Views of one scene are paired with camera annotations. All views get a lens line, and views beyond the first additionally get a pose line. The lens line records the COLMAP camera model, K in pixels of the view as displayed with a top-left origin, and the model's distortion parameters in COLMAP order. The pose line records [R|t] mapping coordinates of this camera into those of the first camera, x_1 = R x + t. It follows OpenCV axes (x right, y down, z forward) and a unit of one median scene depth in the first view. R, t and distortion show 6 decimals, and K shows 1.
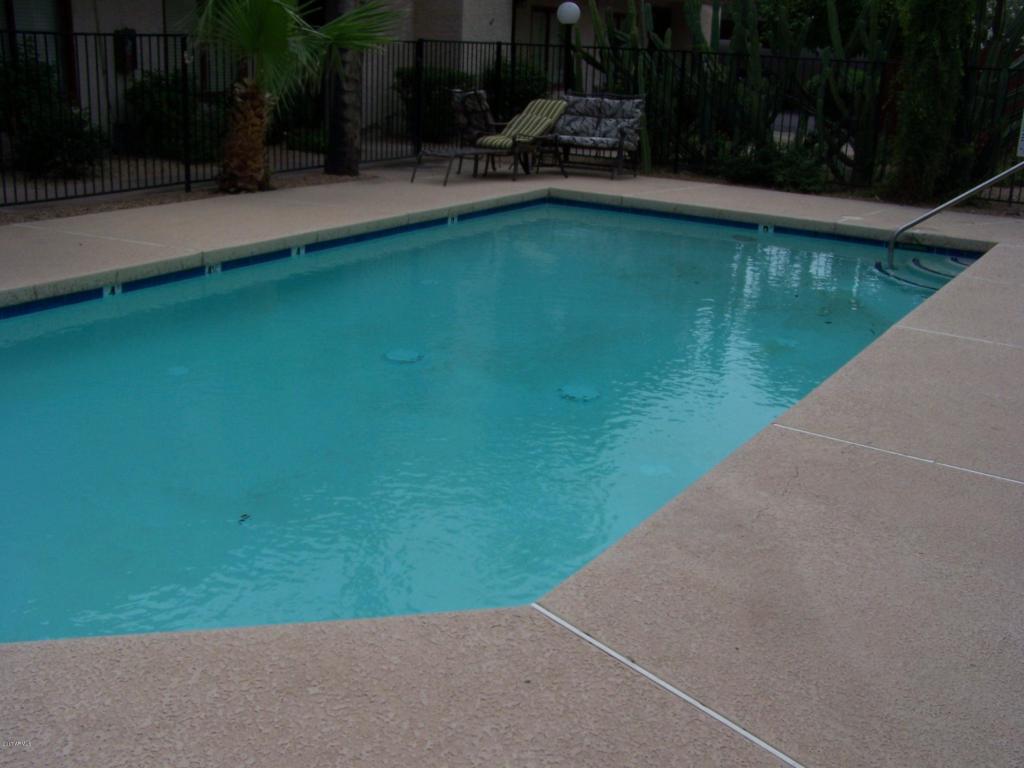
lens RADIAL K [[1159.0, 0, 505.3], [0, 1159.0, 379.7], [0, 0, 1]] dist [-0.104795, 0.000000]
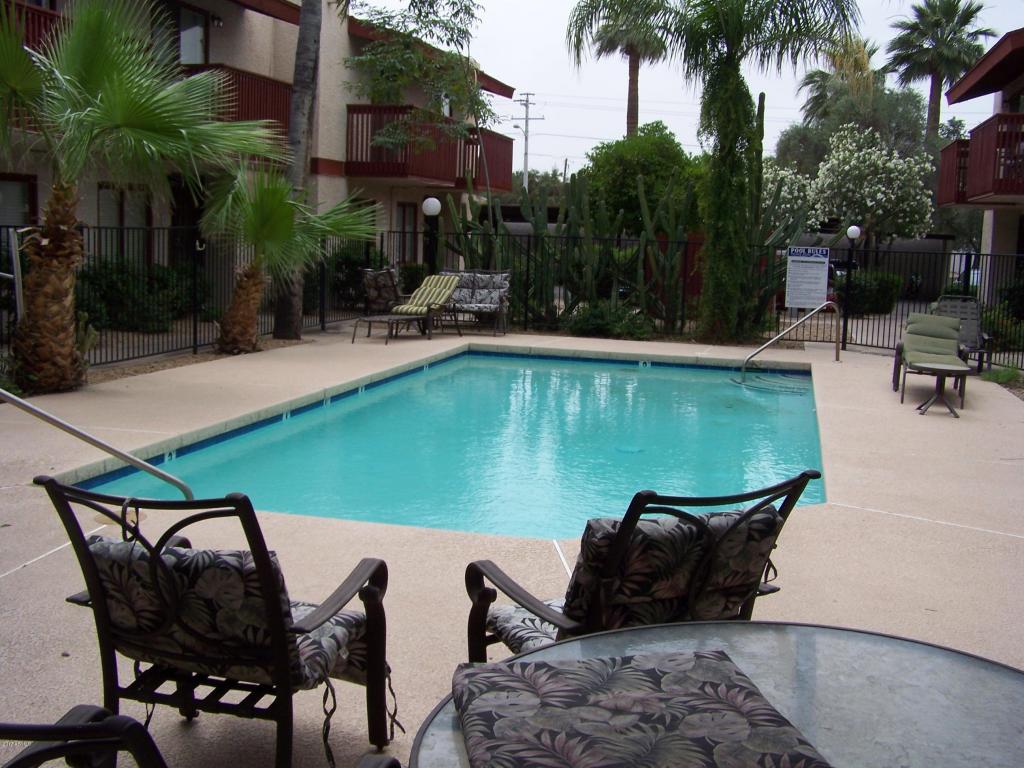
lens RADIAL K [[1159.0, 0, 519.2], [0, 1159.0, 385.9], [0, 0, 1]] dist [-0.104795, 0.000000]
pose [[0.949921, -0.045834, 0.309109, -0.308116], [0.090000, 0.987399, -0.130168, 0.054064], [-0.299248, 0.151470, 0.942076, -0.224095]]
